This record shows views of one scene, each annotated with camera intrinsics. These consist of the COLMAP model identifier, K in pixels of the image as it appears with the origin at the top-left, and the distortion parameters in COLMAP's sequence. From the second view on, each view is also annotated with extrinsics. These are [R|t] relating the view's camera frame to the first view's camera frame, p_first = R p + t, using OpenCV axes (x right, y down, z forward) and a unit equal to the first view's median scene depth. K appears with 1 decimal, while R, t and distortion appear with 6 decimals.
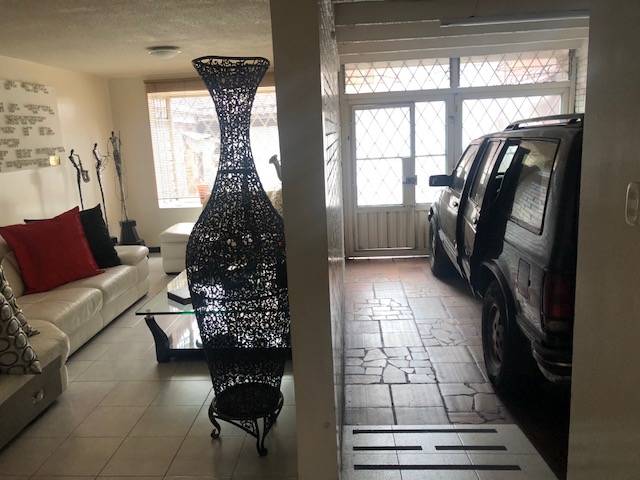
lens RADIAL K [[525.0, 0, 320.0], [0, 525.0, 240.0], [0, 0, 1]] dist [0.017072, -0.004694]
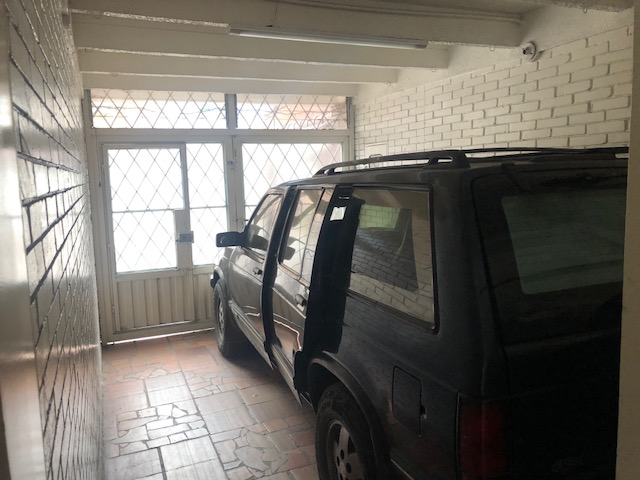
lens RADIAL K [[525.0, 0, 320.0], [0, 525.0, 240.0], [0, 0, 1]] dist [0.017072, -0.004694]
pose [[0.901964, -0.031374, 0.430669, 0.011615], [0.072375, 0.994232, -0.079147, -0.033431], [-0.425702, 0.102558, 0.899033, 0.200914]]
